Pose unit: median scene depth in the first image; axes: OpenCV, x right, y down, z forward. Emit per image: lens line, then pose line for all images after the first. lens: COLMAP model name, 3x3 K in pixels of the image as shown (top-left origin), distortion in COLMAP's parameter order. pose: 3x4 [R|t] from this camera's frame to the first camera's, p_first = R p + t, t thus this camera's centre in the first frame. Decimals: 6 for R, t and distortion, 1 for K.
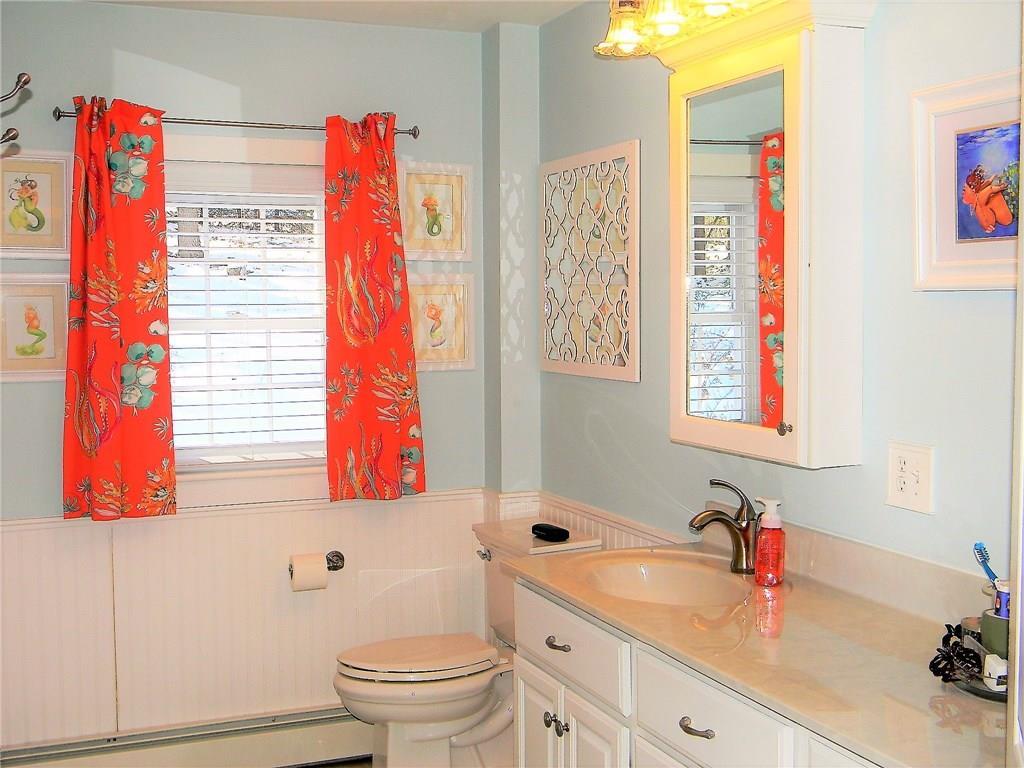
lens RADIAL K [[1236.1, 0, 512.0], [0, 1236.1, 384.0], [0, 0, 1]] dist [0.025031, 0.015311]
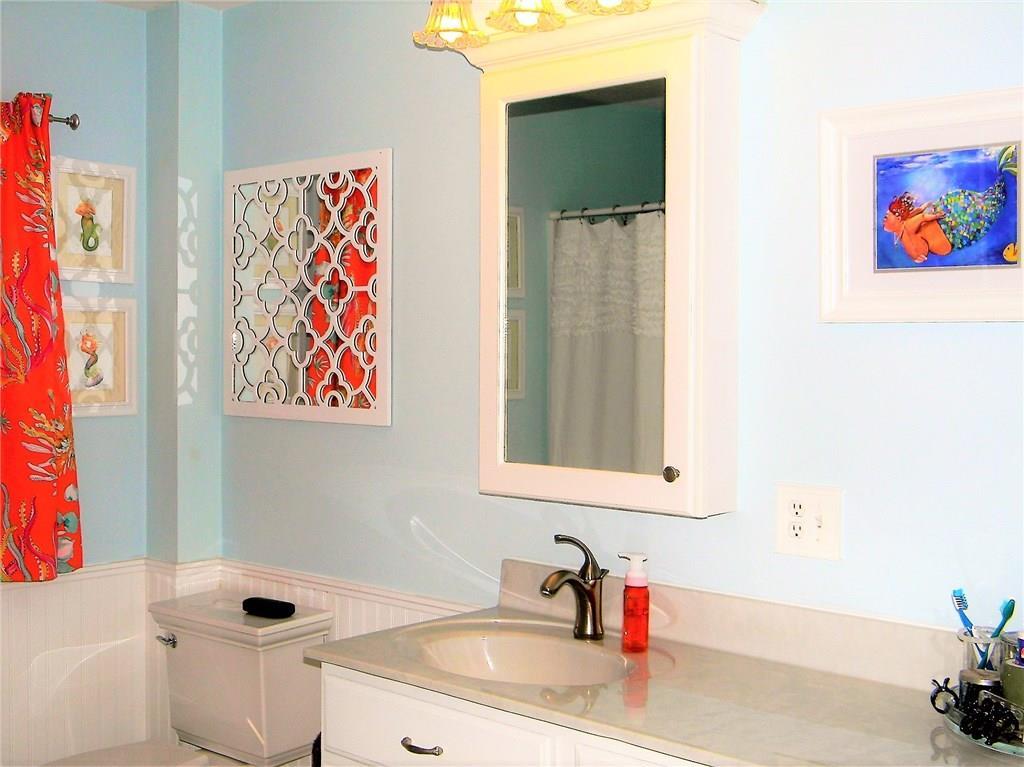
lens RADIAL K [[1292.7, 0, 512.0], [0, 1292.7, 383.5], [0, 0, 1]] dist [0.013465, 0.016320]
pose [[0.911273, -0.000775, 0.411803, -0.171064], [0.015691, 0.999337, -0.032840, -0.000402], [-0.411505, 0.036388, 0.910681, 0.121798]]
